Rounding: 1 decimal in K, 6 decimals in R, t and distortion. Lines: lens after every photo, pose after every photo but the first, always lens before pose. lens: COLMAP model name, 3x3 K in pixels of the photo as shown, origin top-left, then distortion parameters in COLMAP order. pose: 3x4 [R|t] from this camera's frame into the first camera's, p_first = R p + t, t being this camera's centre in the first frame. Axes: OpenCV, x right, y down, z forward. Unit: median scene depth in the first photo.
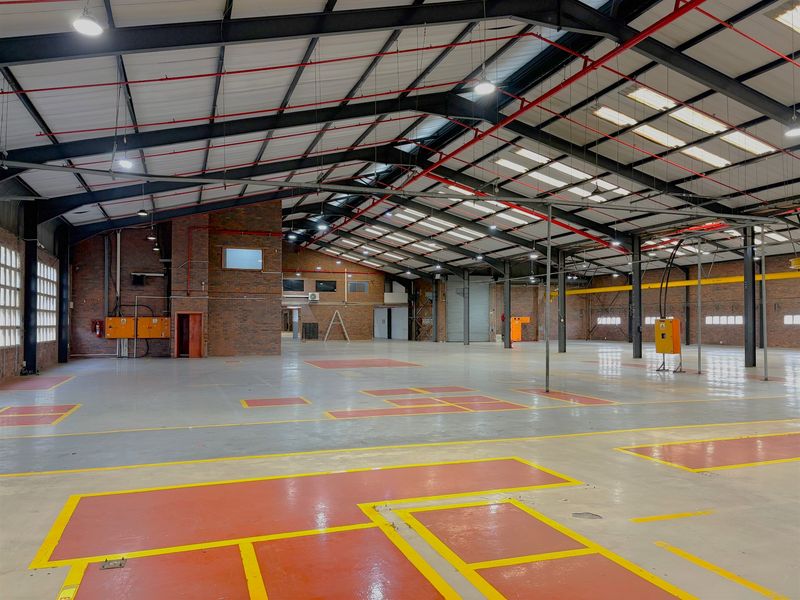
lens RADIAL K [[588.2, 0, 393.5], [0, 588.2, 303.6], [0, 0, 1]] dist [0.004010, -0.028697]
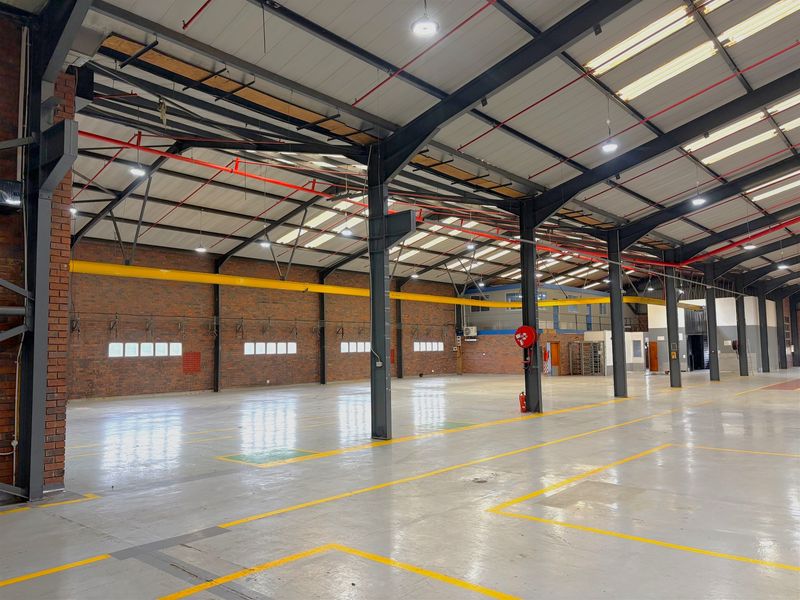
lens RADIAL K [[588.2, 0, 400.1], [0, 588.2, 302.1], [0, 0, 1]] dist [0.004010, -0.028697]
pose [[-0.480589, 0.078352, 0.873439, -0.373084], [-0.012514, 0.995286, -0.096168, 0.159261], [-0.876857, -0.057147, -0.477343, 4.940427]]
